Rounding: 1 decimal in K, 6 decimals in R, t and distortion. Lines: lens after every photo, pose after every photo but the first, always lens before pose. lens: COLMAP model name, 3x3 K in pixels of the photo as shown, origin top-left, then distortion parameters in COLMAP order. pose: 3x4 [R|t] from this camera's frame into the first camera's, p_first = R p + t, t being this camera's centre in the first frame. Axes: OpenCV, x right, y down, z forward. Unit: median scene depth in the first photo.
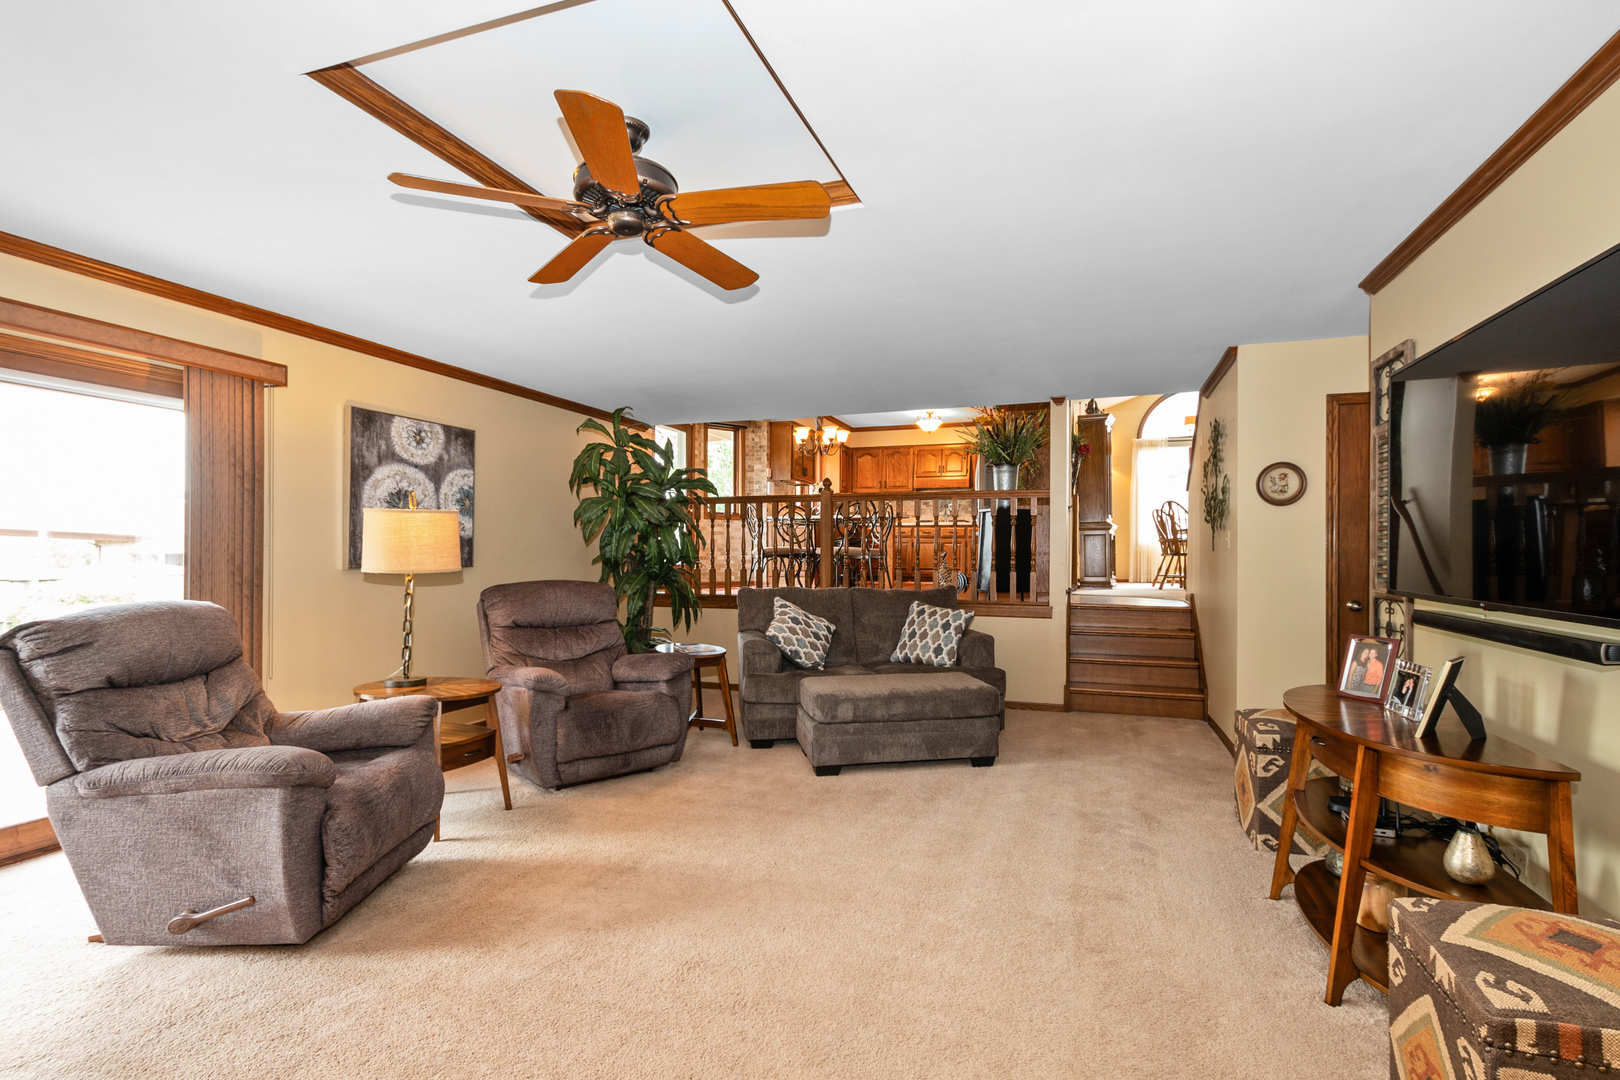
lens RADIAL K [[761.7, 0, 820.0], [0, 761.7, 553.3], [0, 0, 1]] dist [-0.001173, -0.000327]
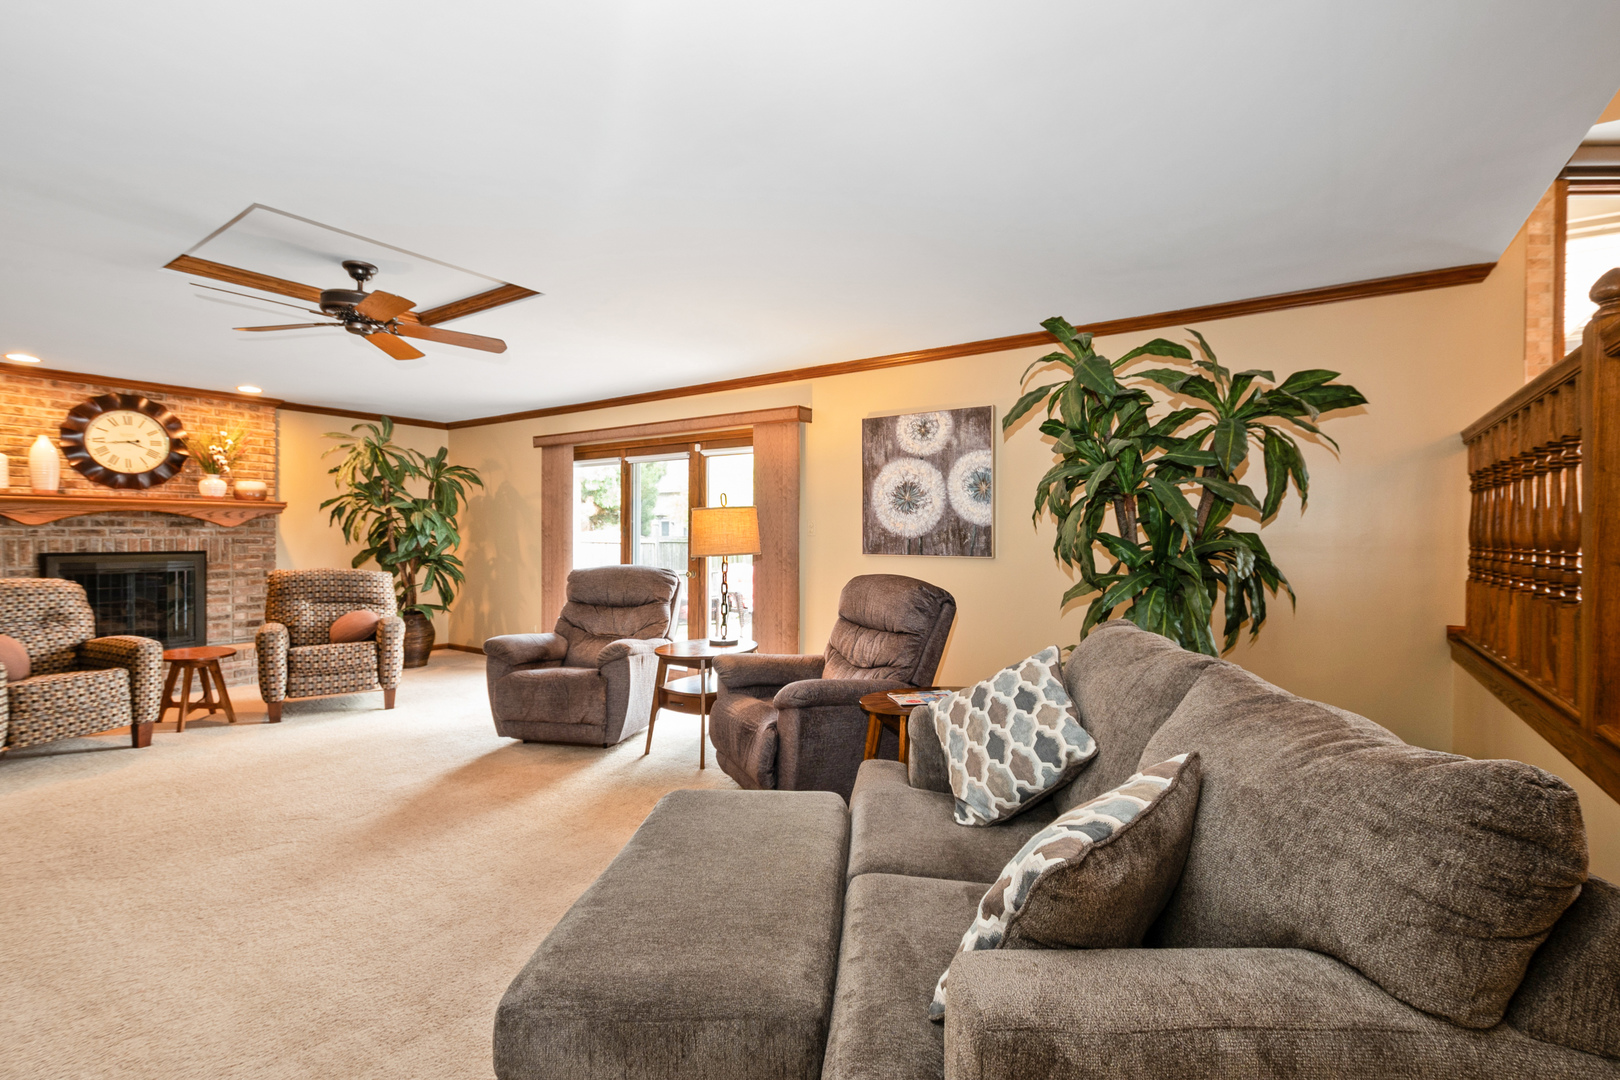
lens RADIAL K [[719.5, 0, 818.2], [0, 719.5, 538.6], [0, 0, 1]] dist [0.011594, -0.004318]
pose [[-0.259076, 0.004114, -0.965848, 0.481392], [-0.003436, 0.999981, 0.005181, -0.009905], [0.965851, 0.004661, -0.259057, 1.192962]]
